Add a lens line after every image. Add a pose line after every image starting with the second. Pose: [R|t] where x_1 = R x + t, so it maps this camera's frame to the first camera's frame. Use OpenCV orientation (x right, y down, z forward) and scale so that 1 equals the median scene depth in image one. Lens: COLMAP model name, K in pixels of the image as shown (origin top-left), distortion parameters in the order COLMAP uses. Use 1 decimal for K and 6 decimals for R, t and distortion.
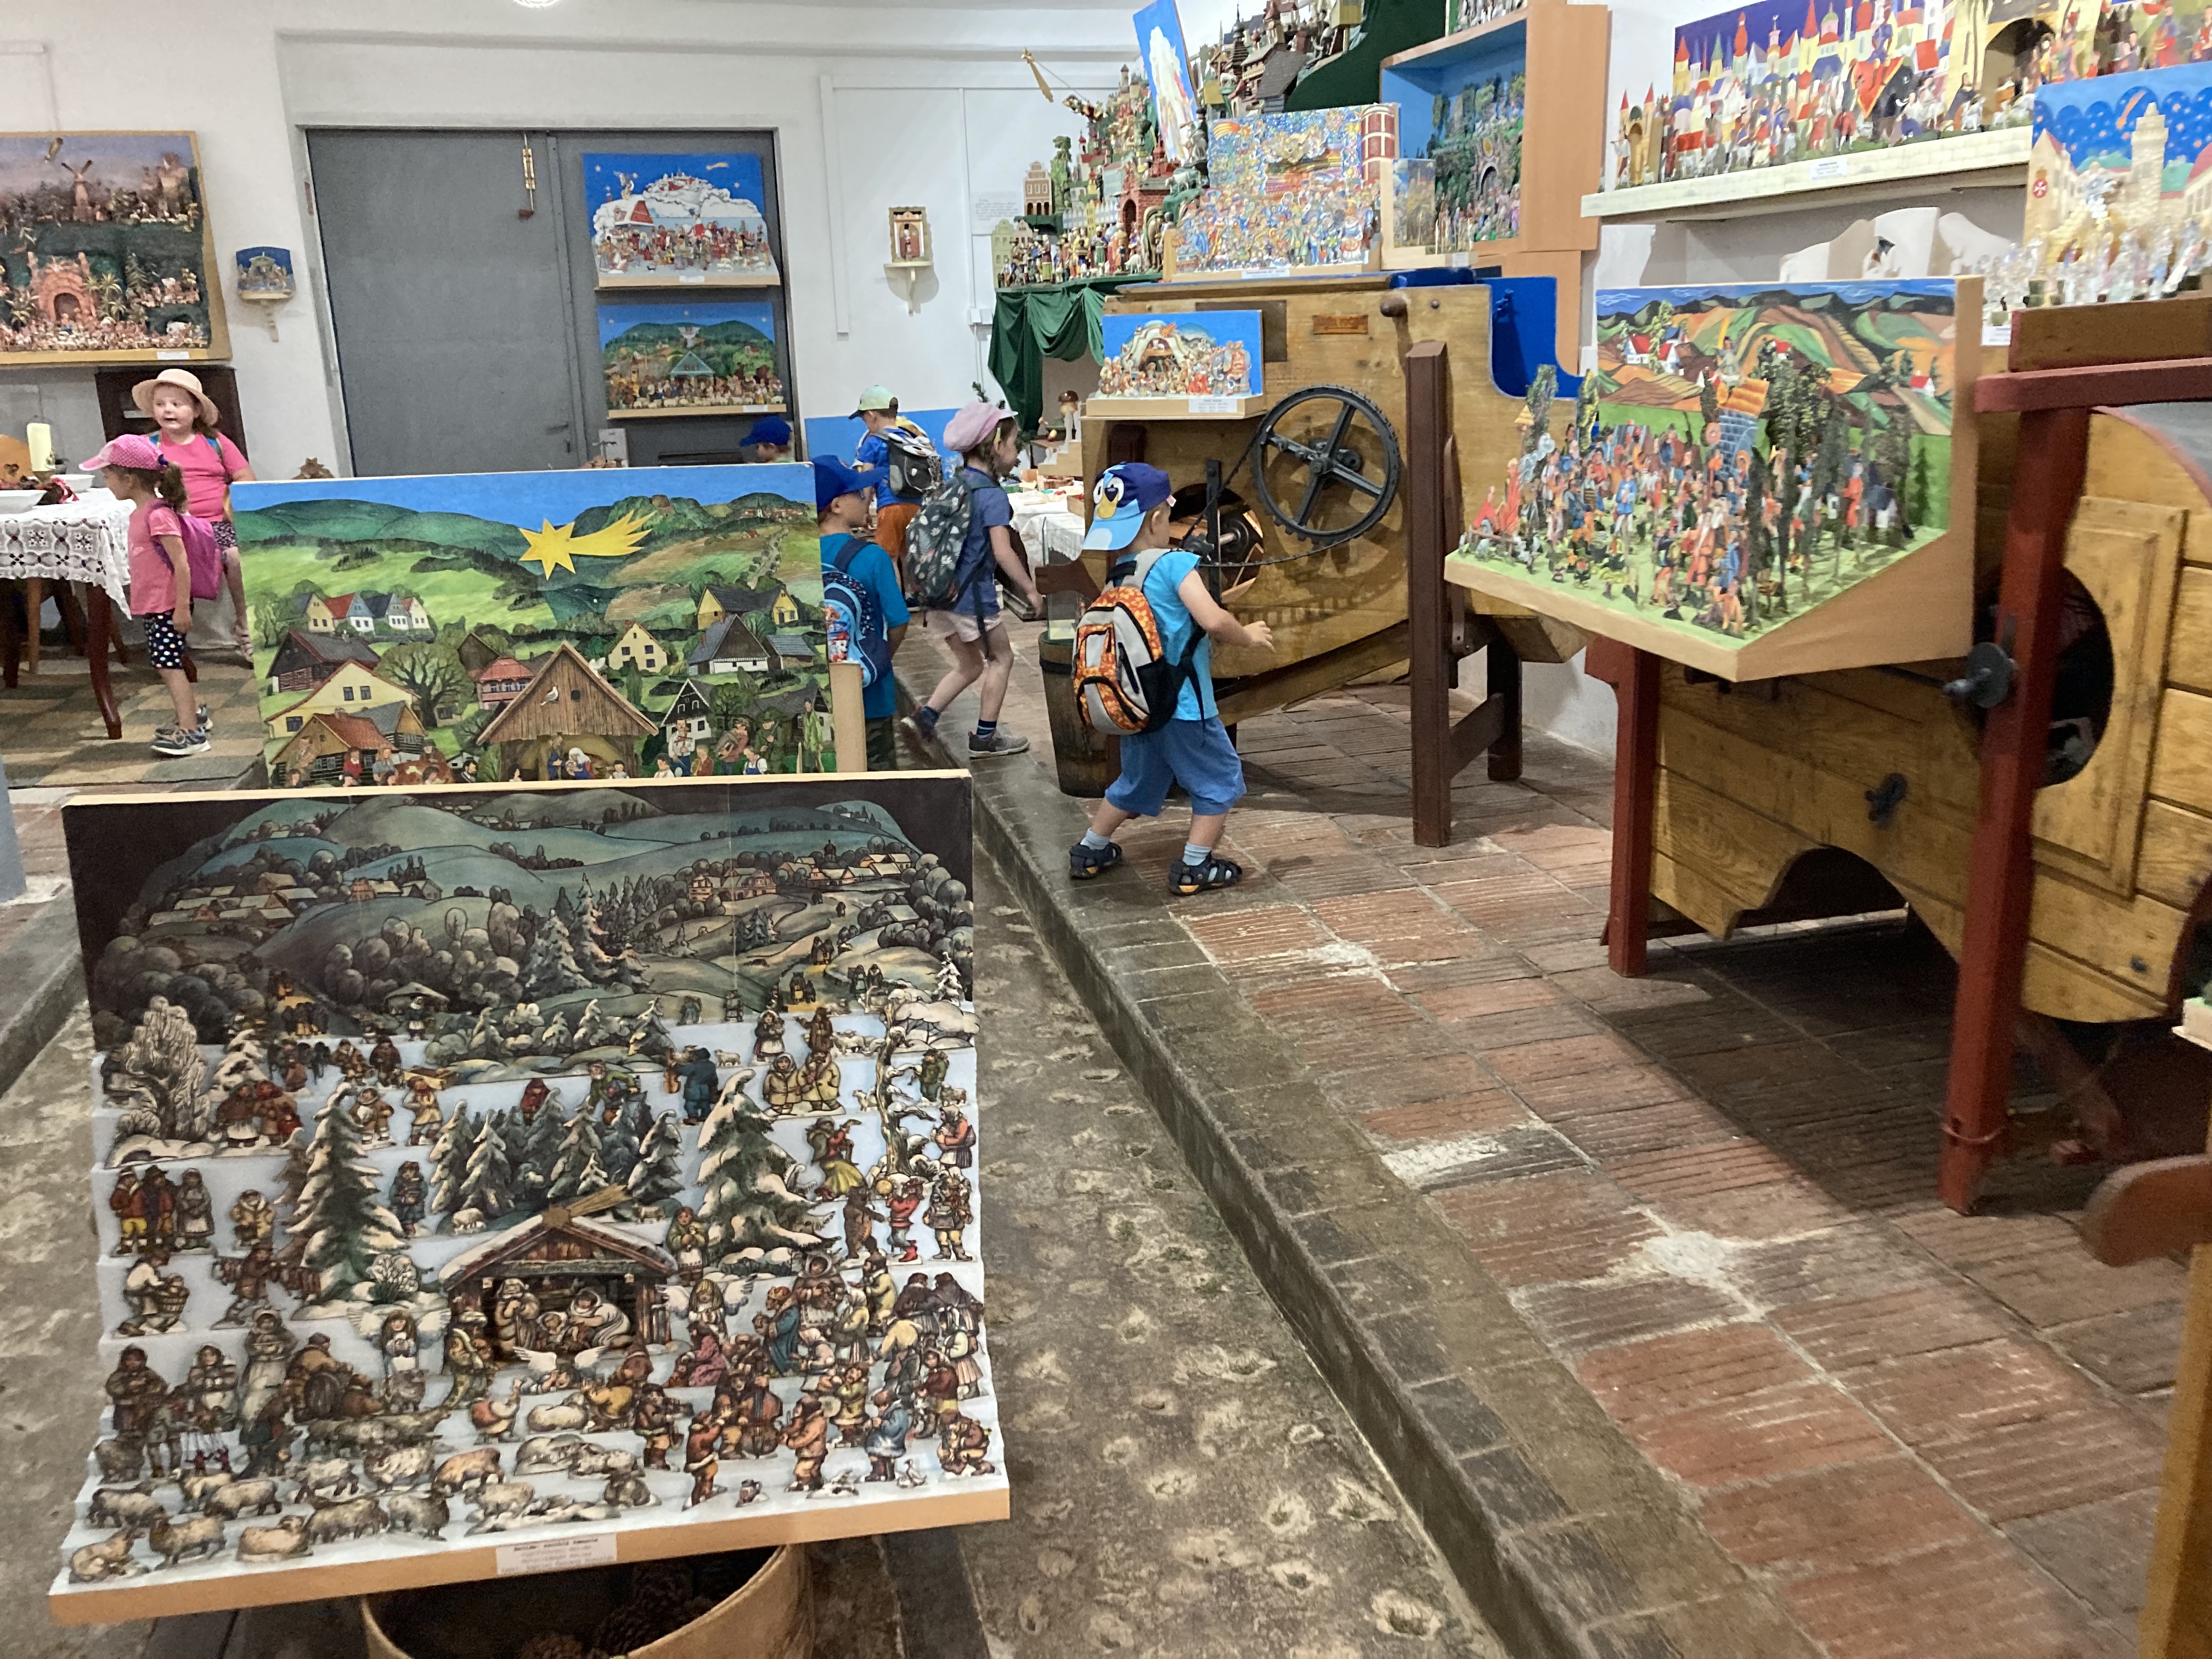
lens RADIAL K [[1789.6, 0, 1110.0], [0, 1789.6, 814.2], [0, 0, 1]] dist [0.047125, -0.047962]
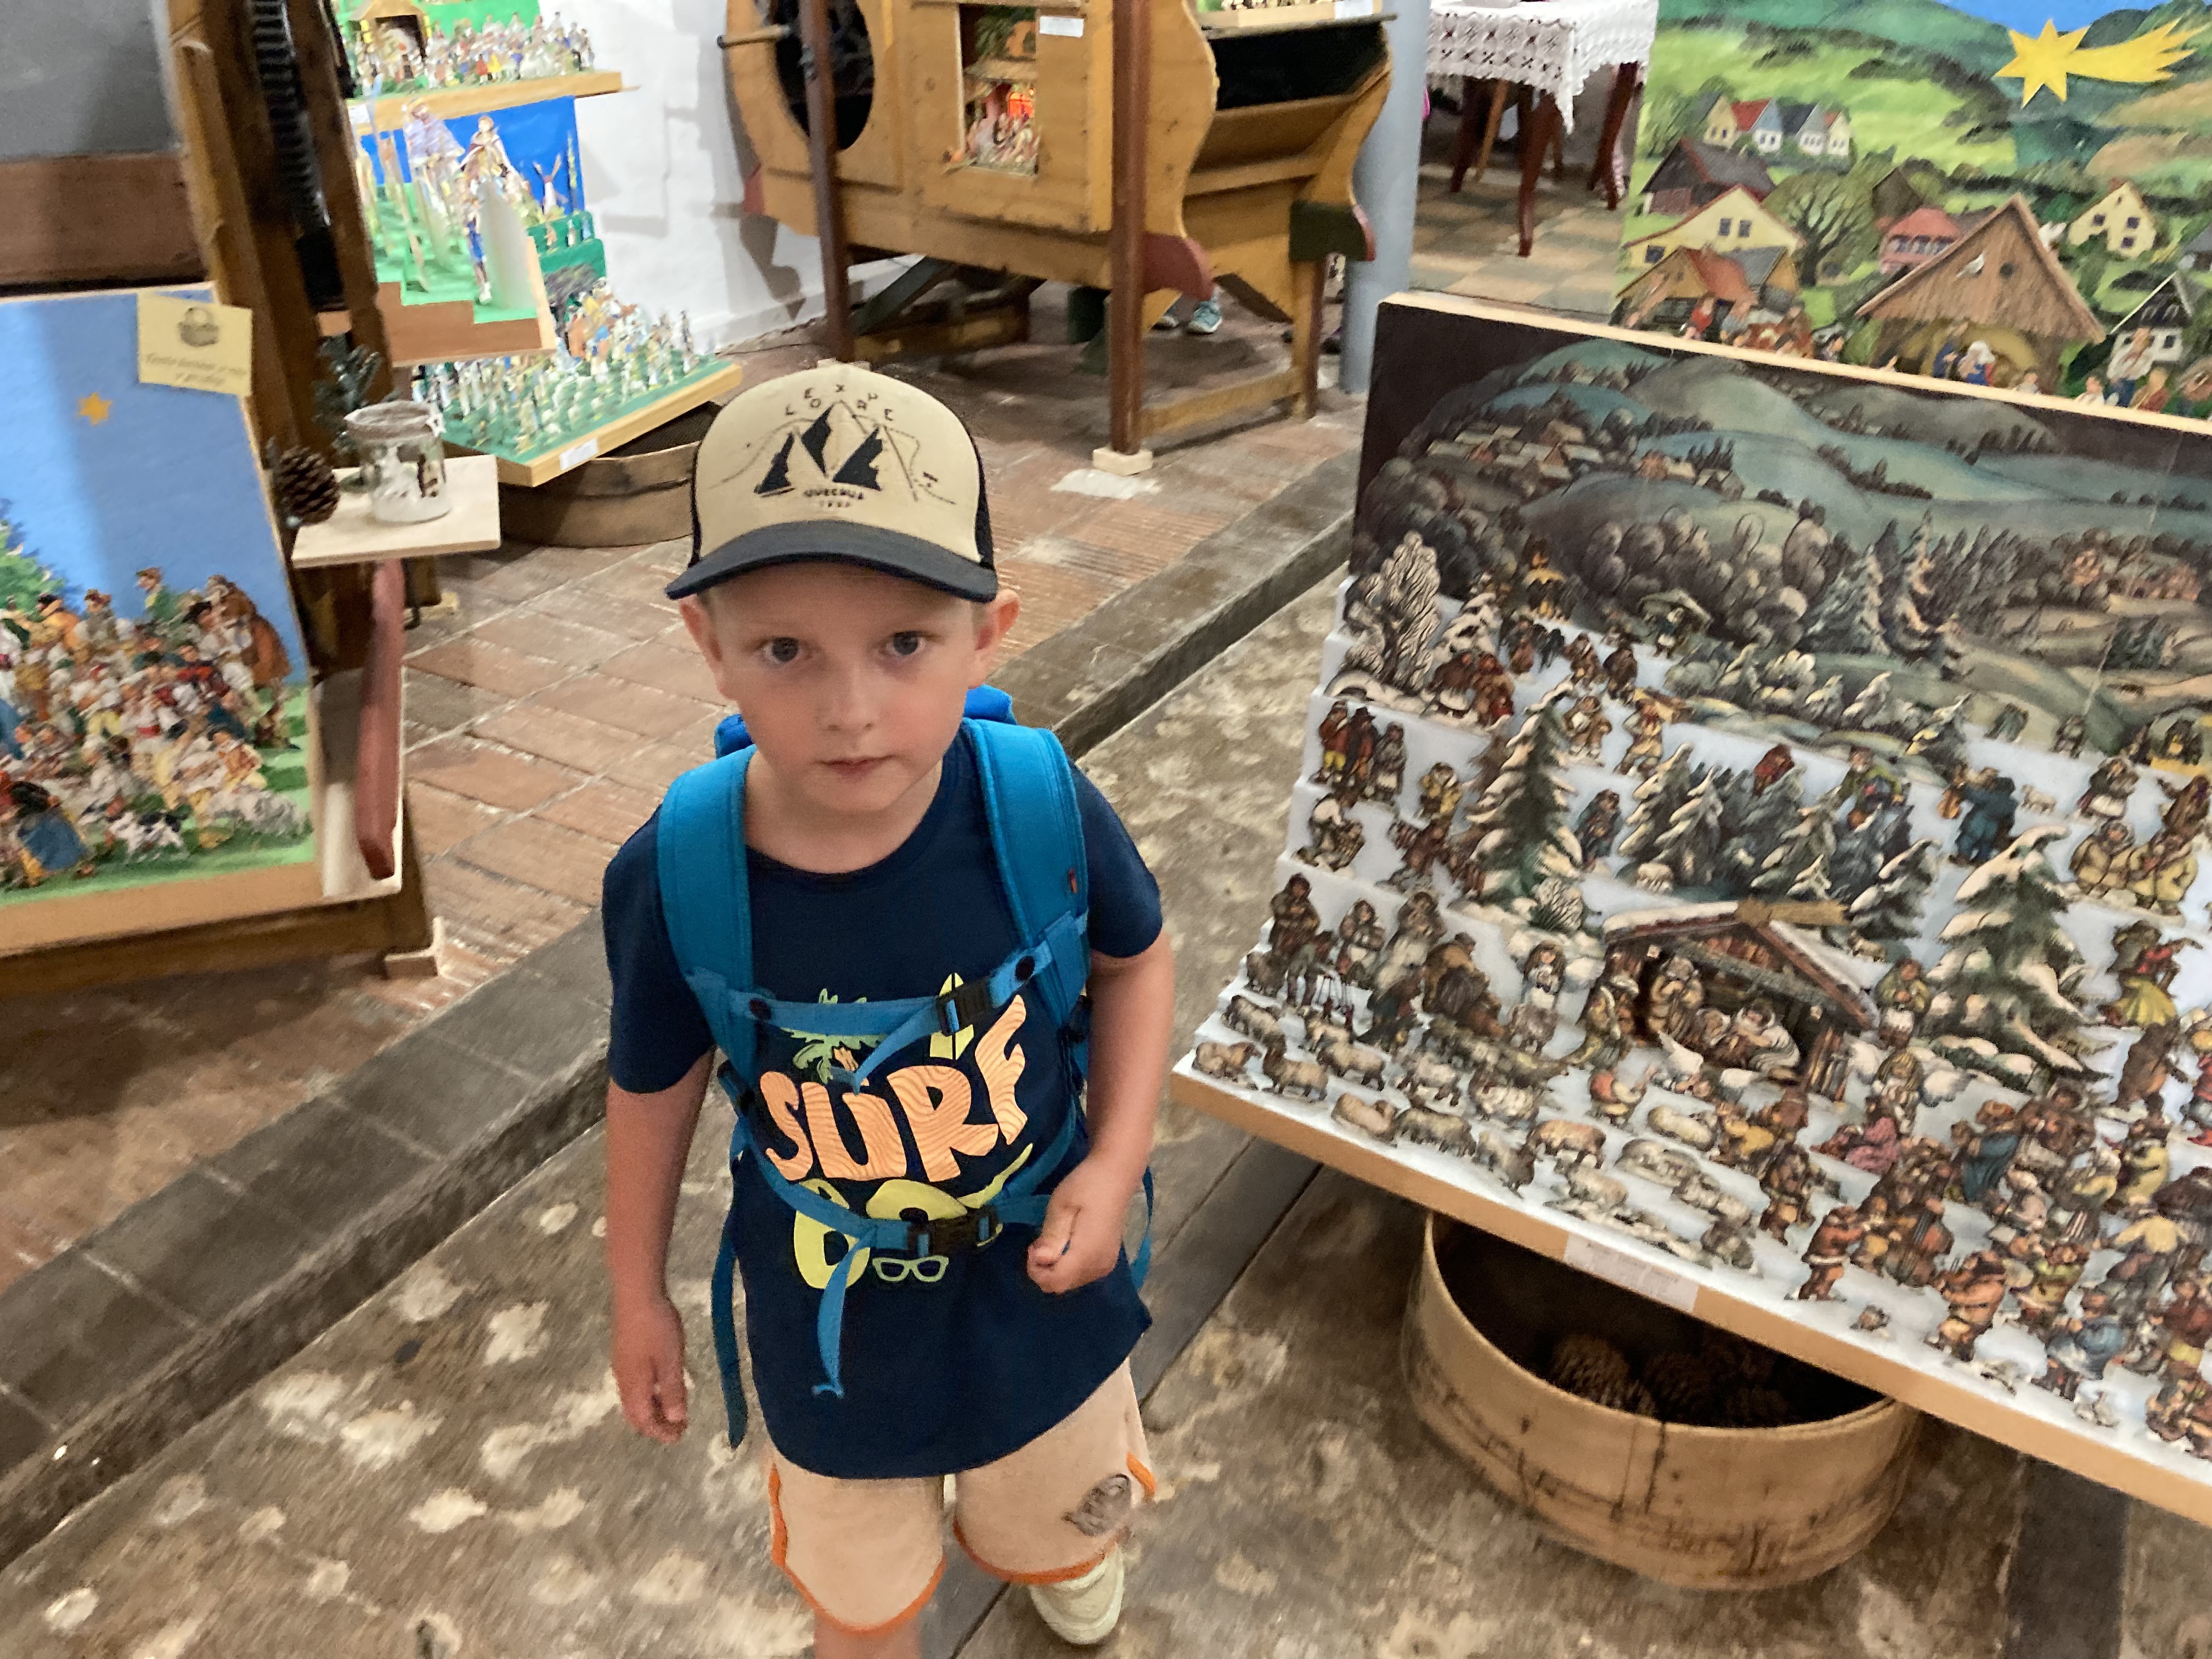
lens RADIAL K [[1789.6, 0, 1064.8], [0, 1789.6, 828.9], [0, 0, 1]] dist [0.047125, -0.047962]
pose [[0.714023, 0.347811, -0.607618, -0.043199], [-0.195528, 0.932405, 0.303956, -0.001581], [0.672265, -0.098225, 0.733766, 0.182839]]
